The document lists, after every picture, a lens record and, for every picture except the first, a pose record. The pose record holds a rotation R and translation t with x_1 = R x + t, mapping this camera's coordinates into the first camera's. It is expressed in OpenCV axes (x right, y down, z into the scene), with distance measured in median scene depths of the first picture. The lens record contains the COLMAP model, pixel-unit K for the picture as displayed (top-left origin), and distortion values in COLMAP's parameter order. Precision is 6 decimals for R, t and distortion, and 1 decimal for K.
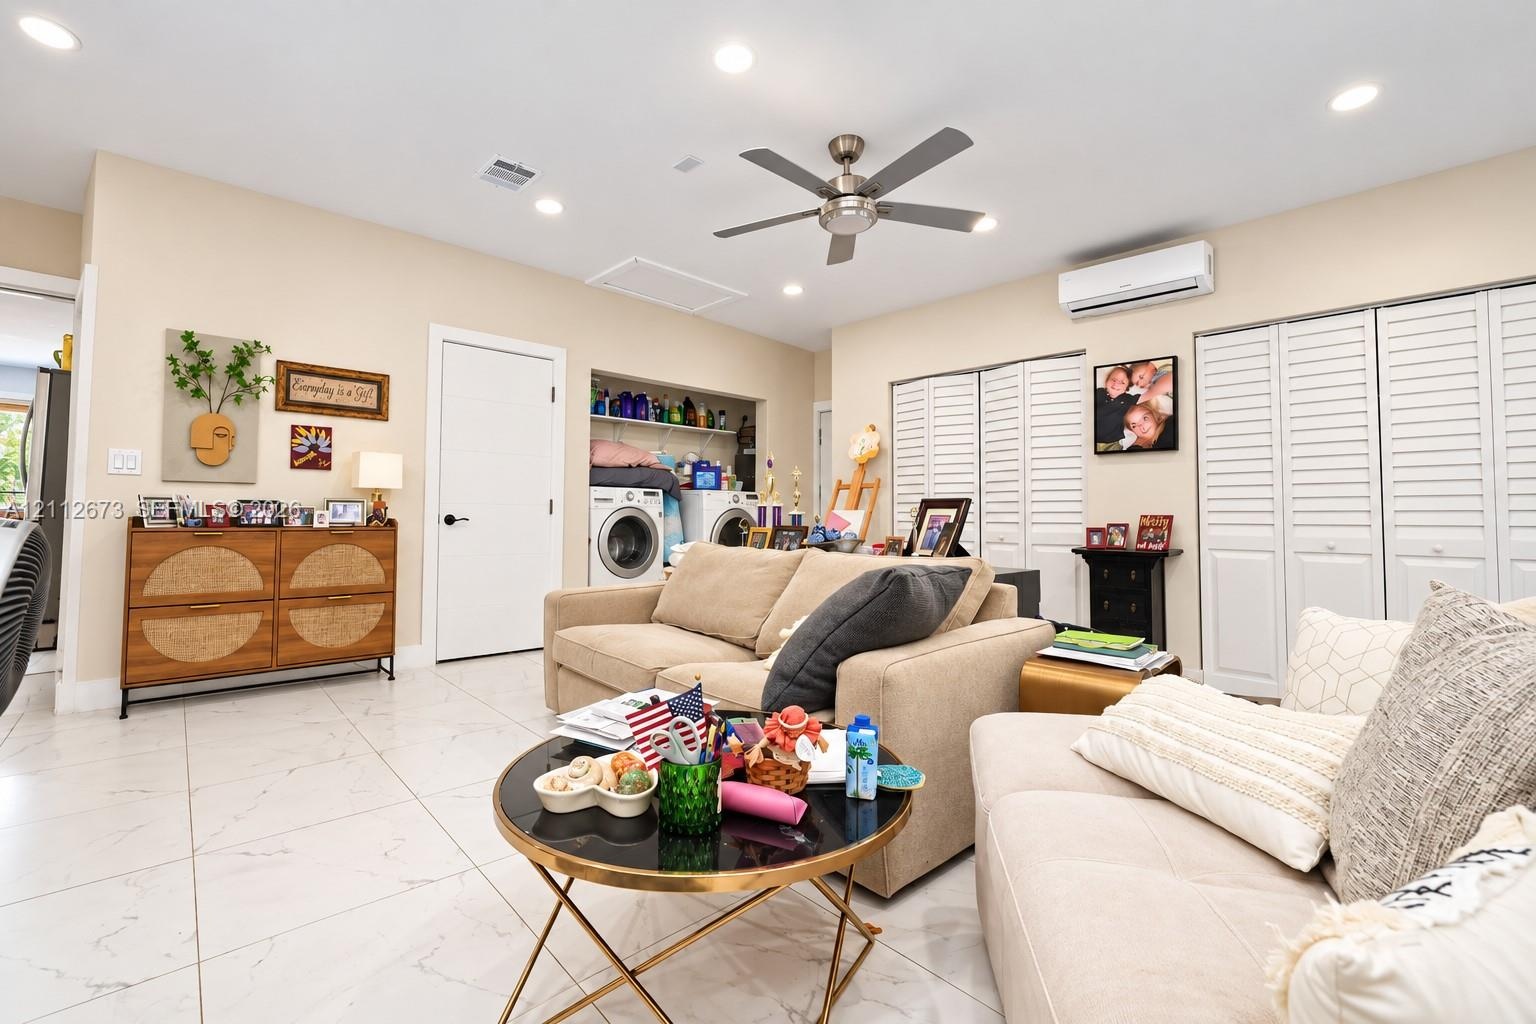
lens RADIAL K [[684.6, 0, 749.6], [0, 684.6, 494.3], [0, 0, 1]] dist [0.000197, 0.000001]
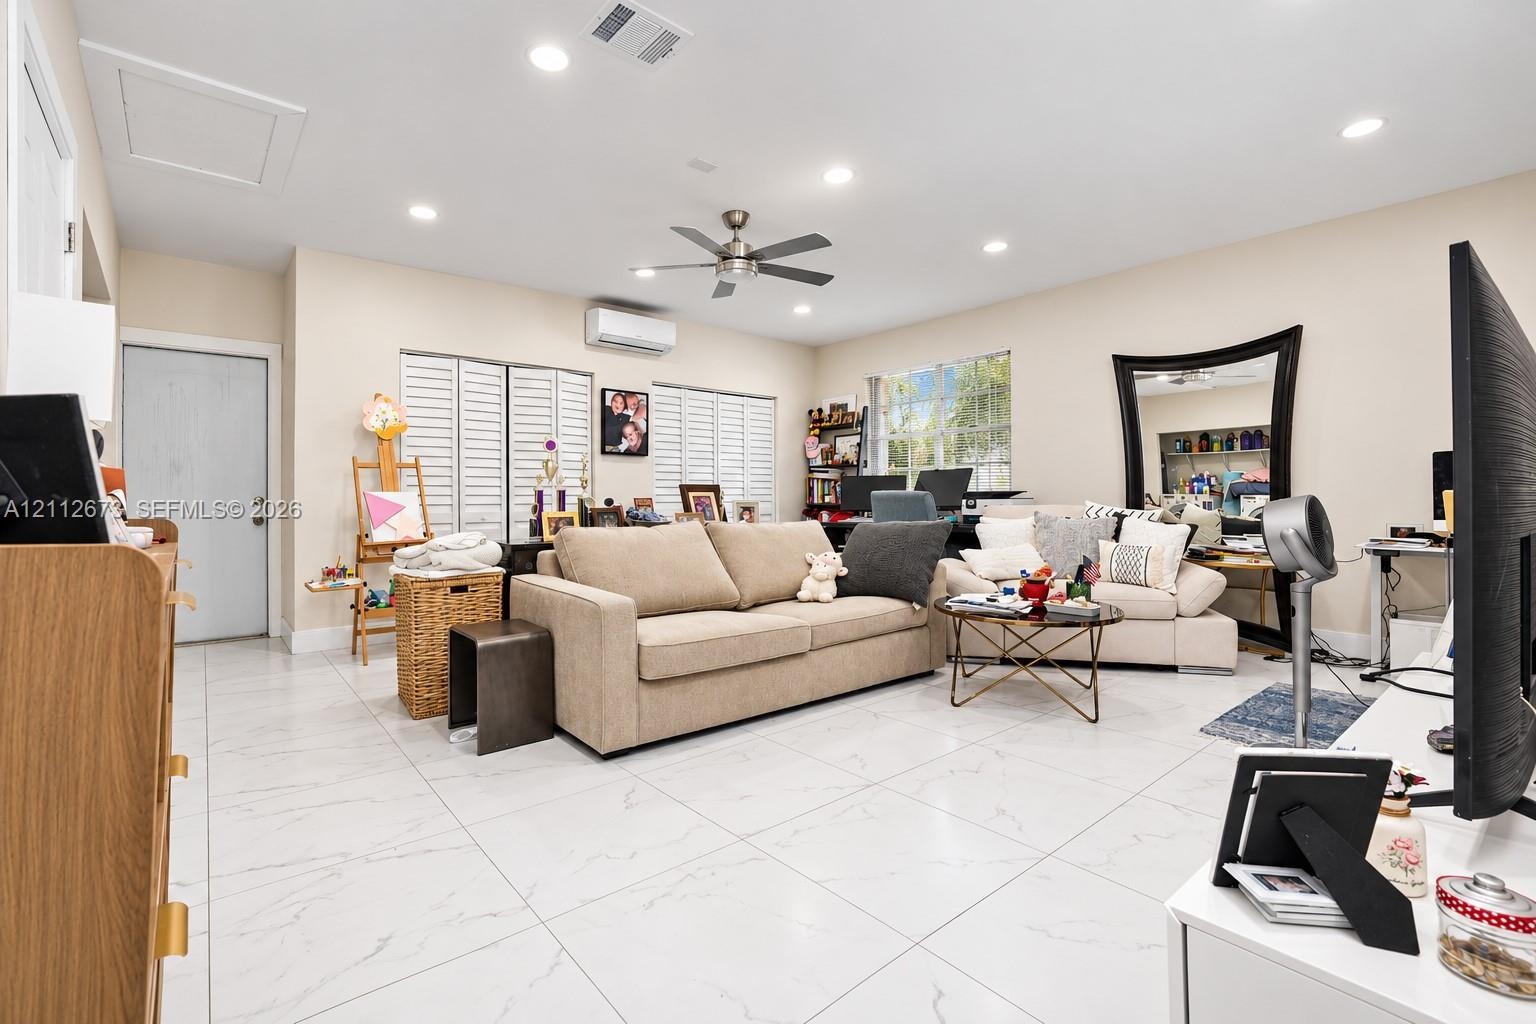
lens RADIAL K [[684.6, 0, 749.6], [0, 684.6, 494.3], [0, 0, 1]] dist [0.000197, 0.000001]
pose [[0.071495, -0.000881, 0.997441, -0.857315], [-0.034635, 0.999394, 0.003365, 0.008013], [-0.996839, -0.034787, 0.071422, 0.636468]]
